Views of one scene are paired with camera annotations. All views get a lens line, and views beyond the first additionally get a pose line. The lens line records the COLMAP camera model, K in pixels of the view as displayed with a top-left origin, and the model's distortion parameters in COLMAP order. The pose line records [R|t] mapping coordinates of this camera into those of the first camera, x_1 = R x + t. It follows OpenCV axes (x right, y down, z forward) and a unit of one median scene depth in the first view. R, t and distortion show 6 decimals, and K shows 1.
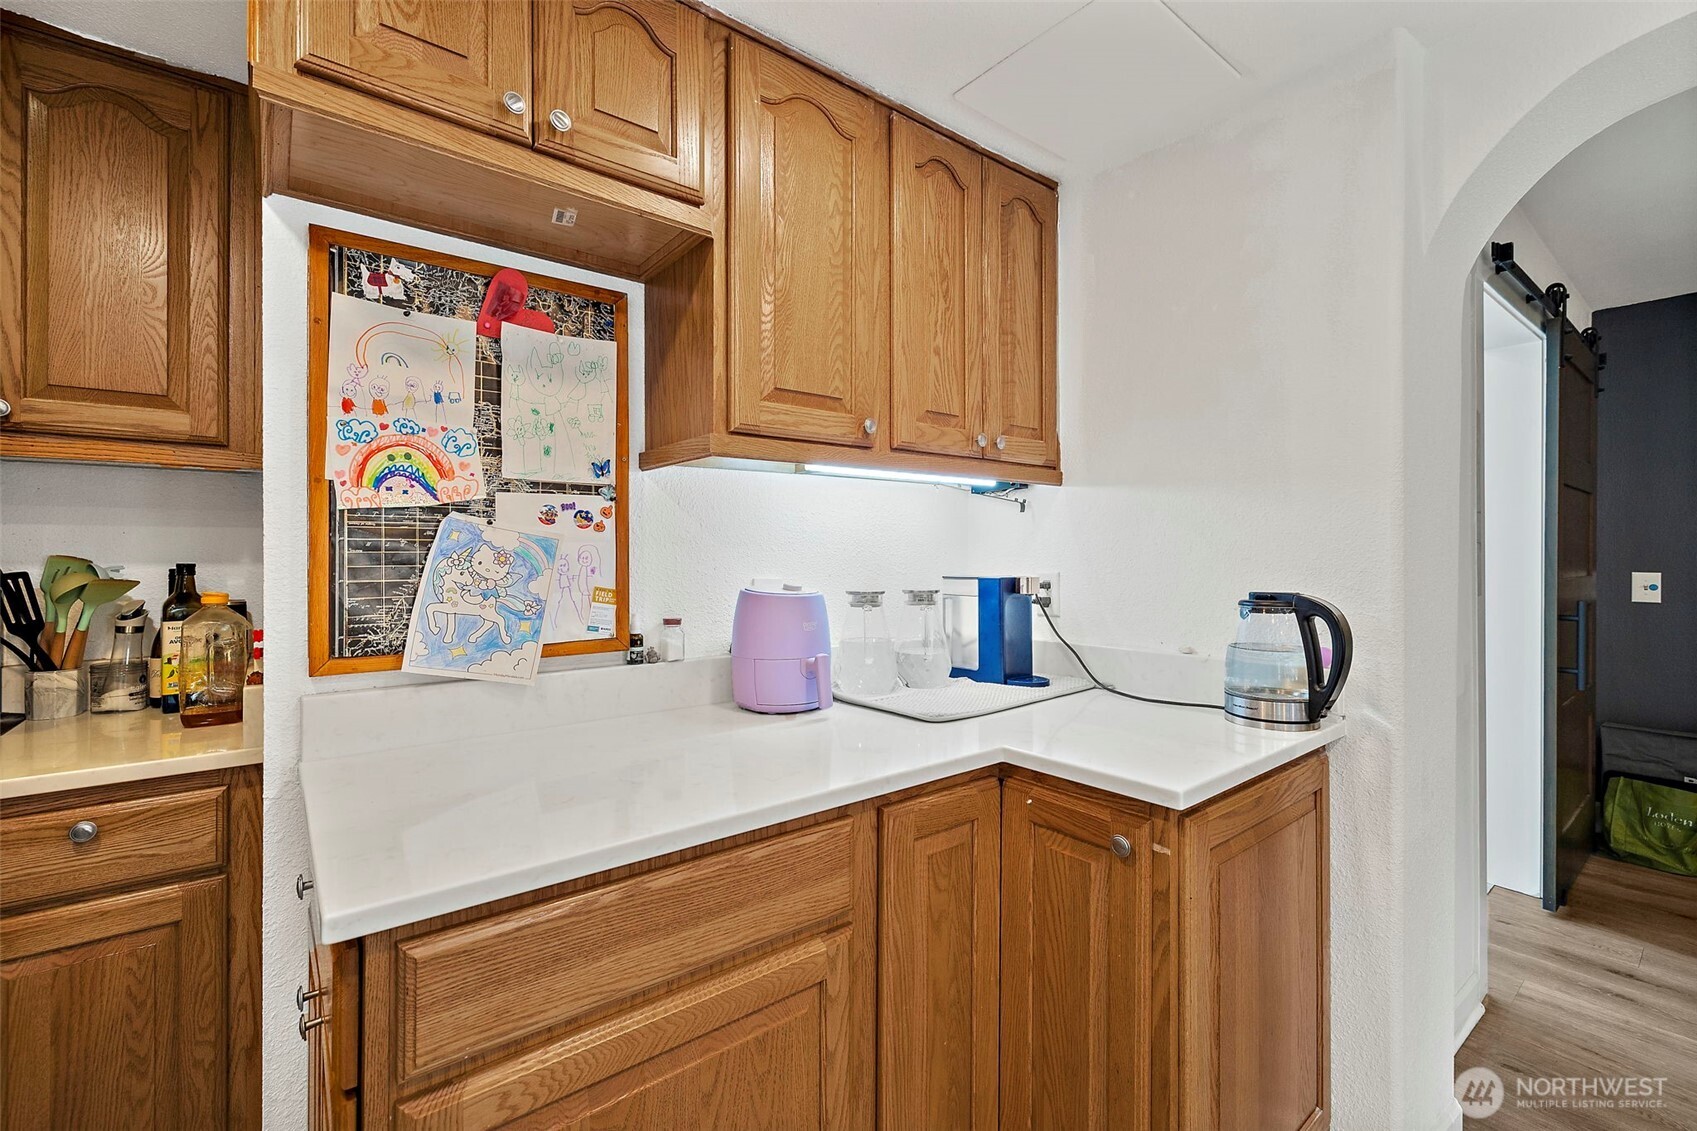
lens RADIAL K [[724.6, 0, 851.9], [0, 724.6, 549.7], [0, 0, 1]] dist [-0.001069, -0.000015]
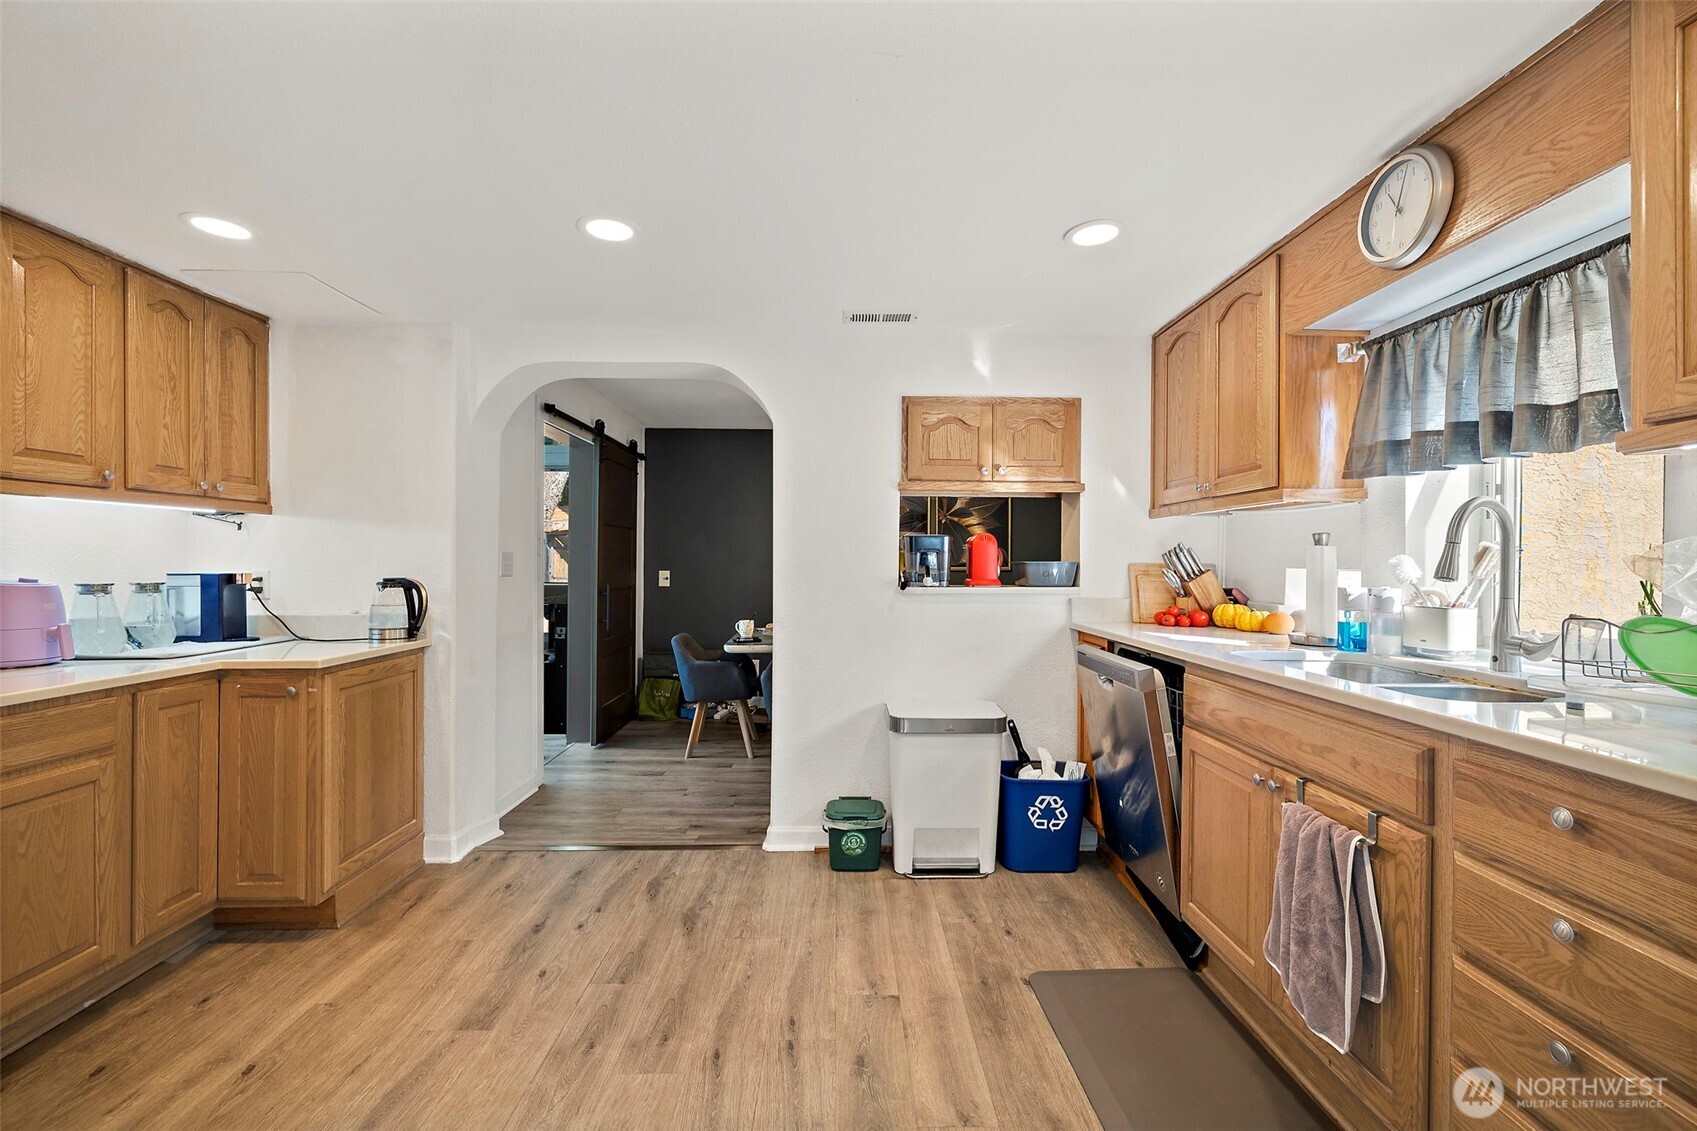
lens RADIAL K [[718.0, 0, 852.6], [0, 718.0, 567.2], [0, 0, 1]] dist [0.000149, 0.000206]
pose [[0.604933, -0.002086, 0.796274, -0.247001], [-0.009508, 0.999906, 0.009843, -0.003545], [-0.796220, -0.013526, 0.604856, -1.248046]]
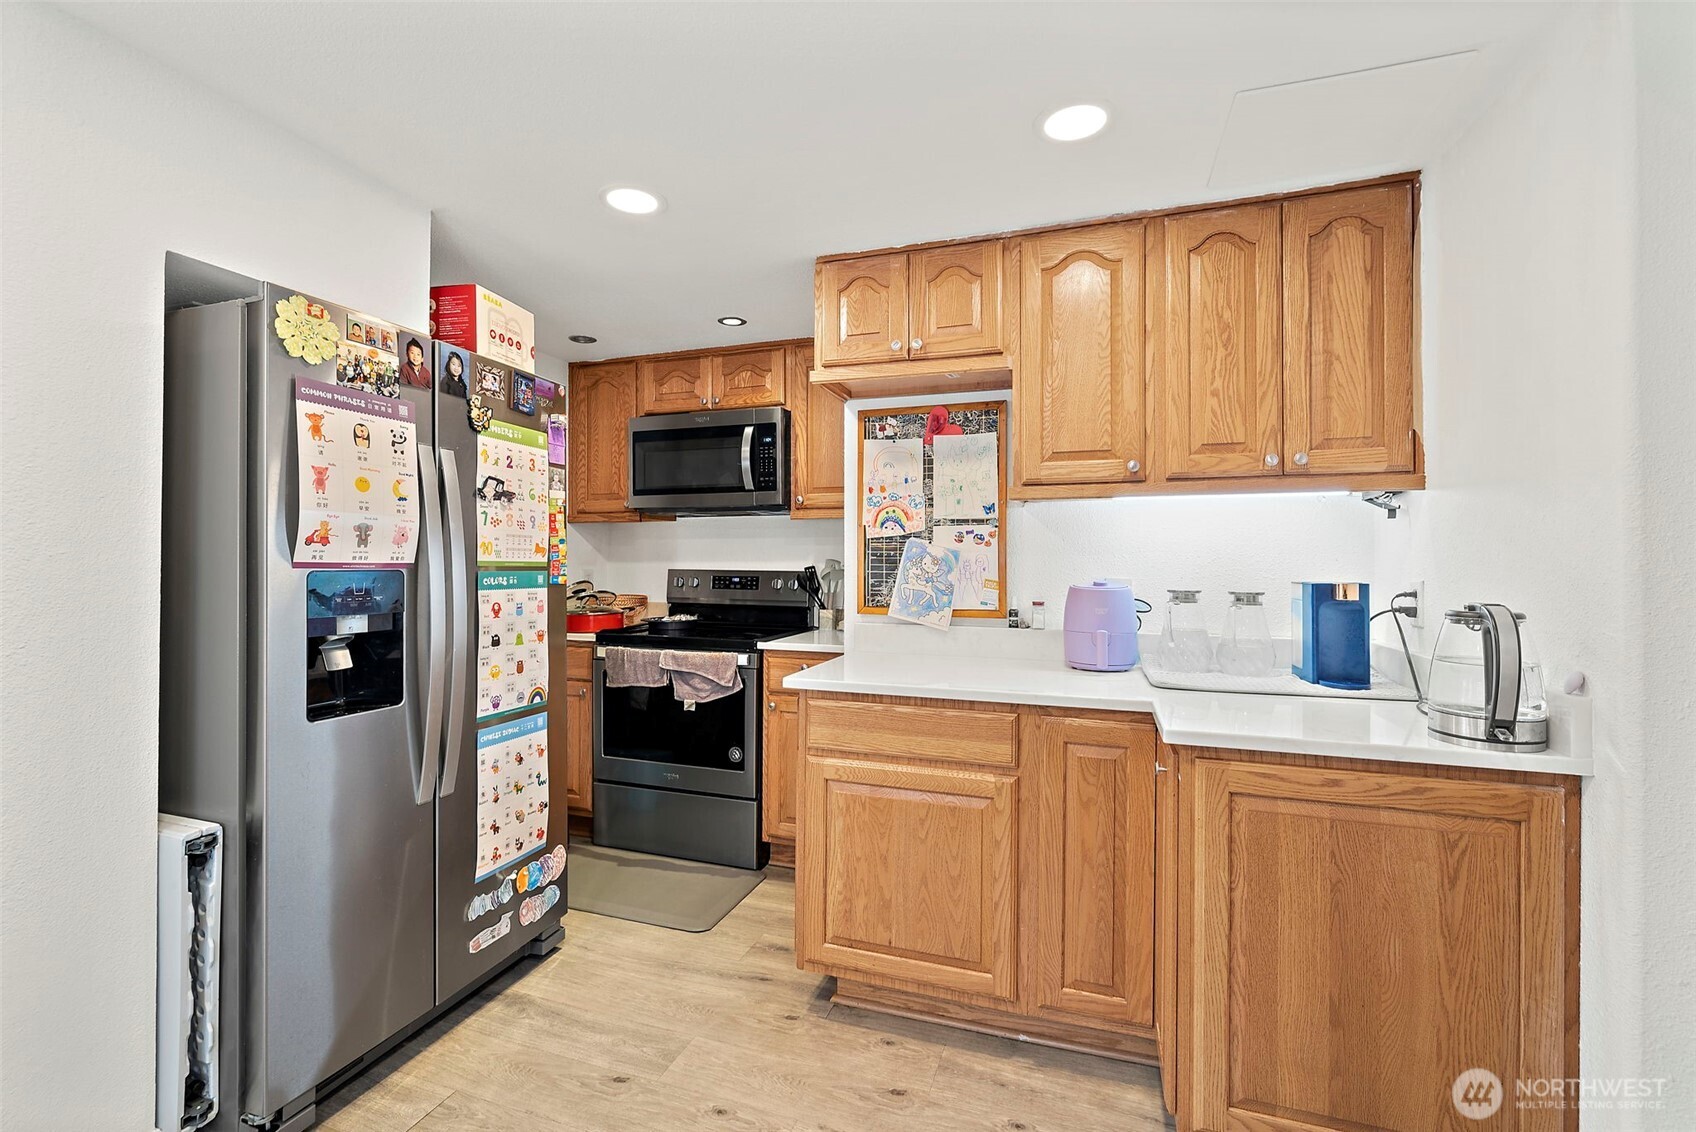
lens RADIAL K [[732.0, 0, 846.8], [0, 732.0, 555.0], [0, 0, 1]] dist [-0.001240, -0.000116]
pose [[0.539582, -0.001091, -0.841932, 0.929931], [0.000169, 0.999999, -0.001188, -0.002353], [0.841933, 0.000499, 0.539582, -0.202089]]
